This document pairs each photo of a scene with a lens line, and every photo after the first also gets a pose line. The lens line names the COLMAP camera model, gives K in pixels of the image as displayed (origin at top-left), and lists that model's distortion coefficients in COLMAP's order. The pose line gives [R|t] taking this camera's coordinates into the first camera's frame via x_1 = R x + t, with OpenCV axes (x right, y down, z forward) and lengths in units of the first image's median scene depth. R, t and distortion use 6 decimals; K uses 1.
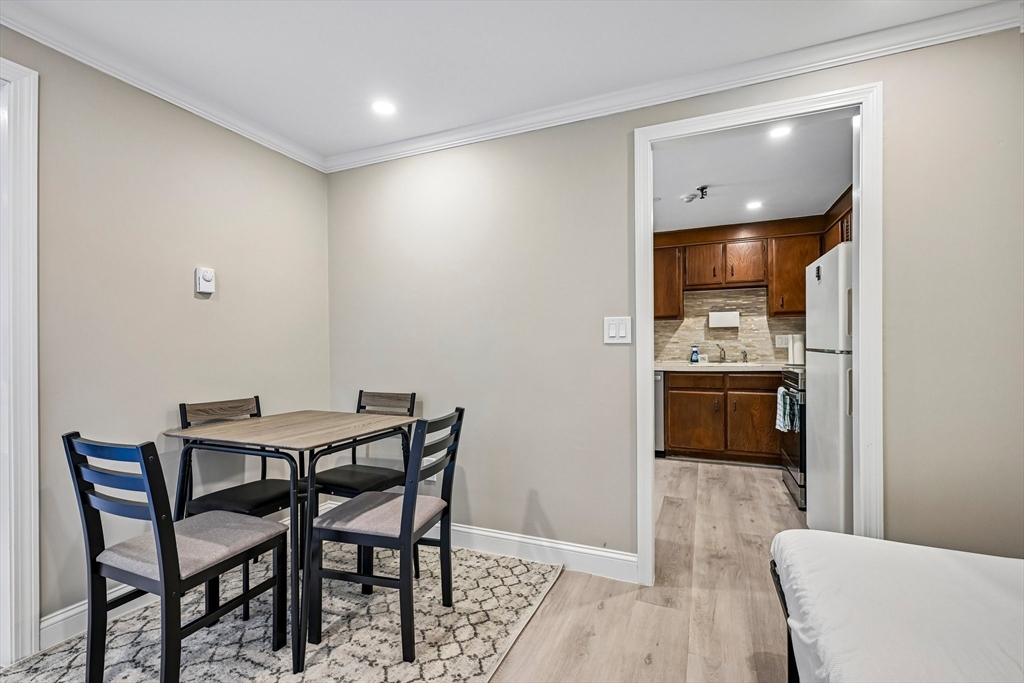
lens RADIAL K [[457.3, 0, 520.9], [0, 457.3, 343.4], [0, 0, 1]] dist [-0.000427, 0.001750]
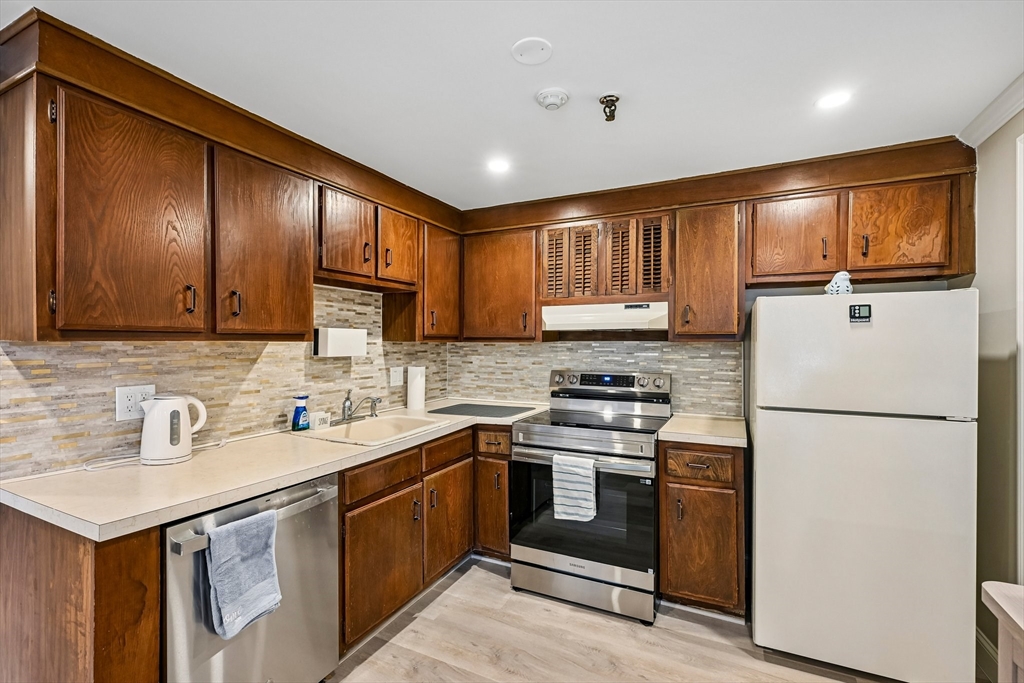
lens RADIAL K [[457.3, 0, 509.9], [0, 457.3, 343.8], [0, 0, 1]] dist [-0.000427, 0.001750]
pose [[0.076328, 0.006010, 0.997065, -0.085120], [-0.003163, 0.999978, -0.005785, -0.050785], [-0.997078, -0.002712, 0.076346, 0.804536]]
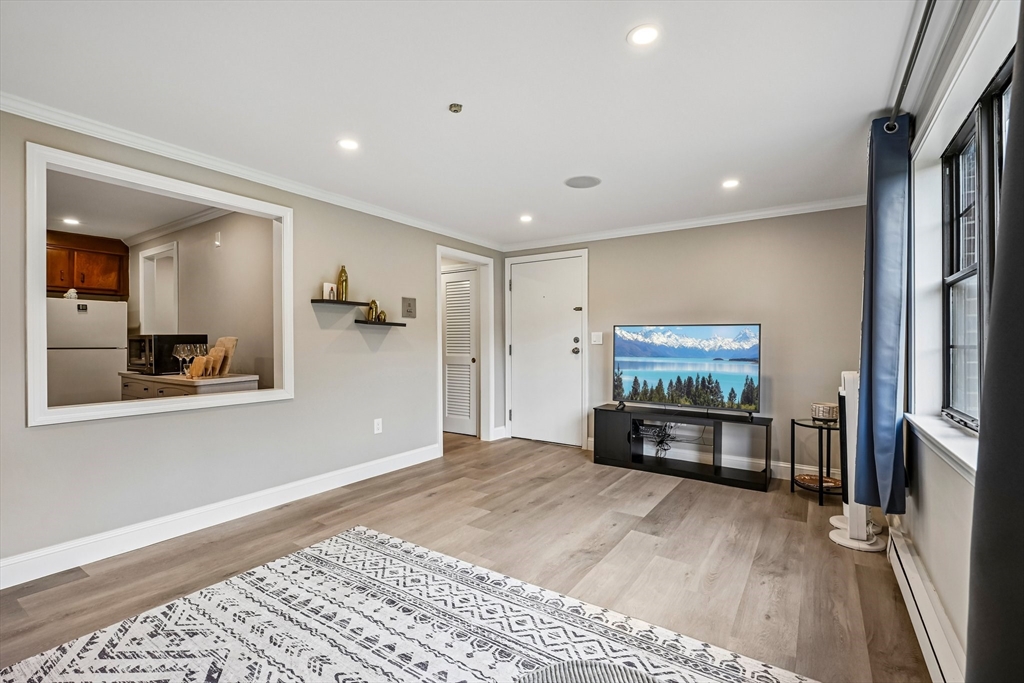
lens RADIAL K [[457.3, 0, 506.6], [0, 457.3, 344.8], [0, 0, 1]] dist [-0.000427, 0.001750]
pose [[-0.976882, 0.004085, 0.213742, -0.775103], [0.004287, 0.999991, 0.000483, 0.003274], [-0.213738, 0.001389, -0.976890, 1.304069]]
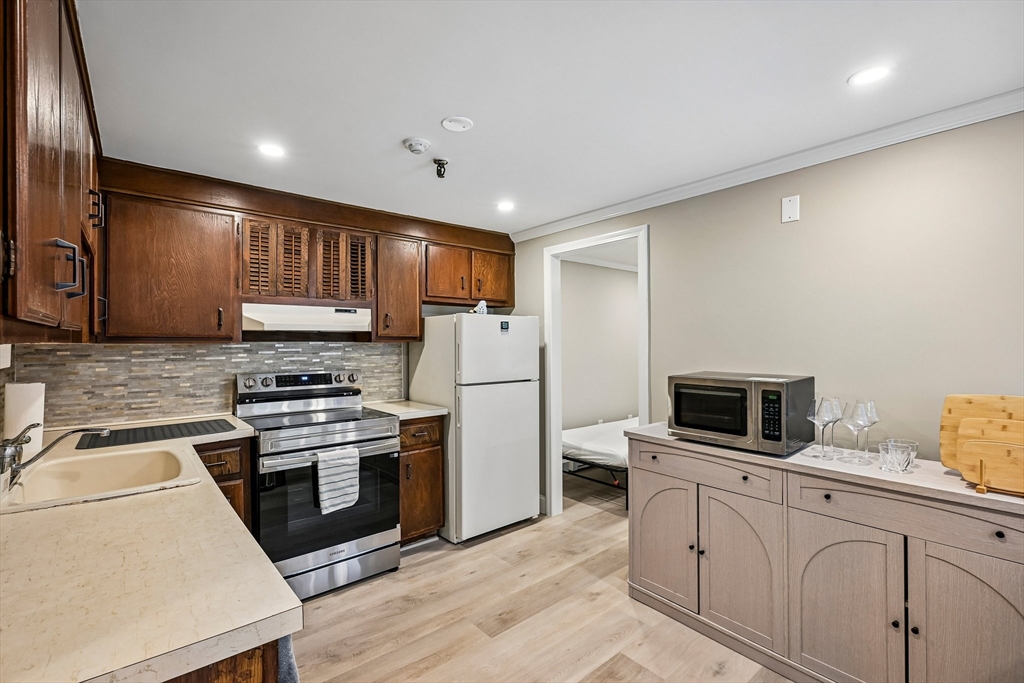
lens RADIAL K [[457.3, 0, 506.6], [0, 457.3, 340.2], [0, 0, 1]] dist [-0.000427, 0.001750]
pose [[-0.879708, 0.012948, 0.475338, -0.005703], [0.009375, 0.999907, -0.009886, -0.051657], [-0.475422, -0.004240, -0.879748, 1.163964]]
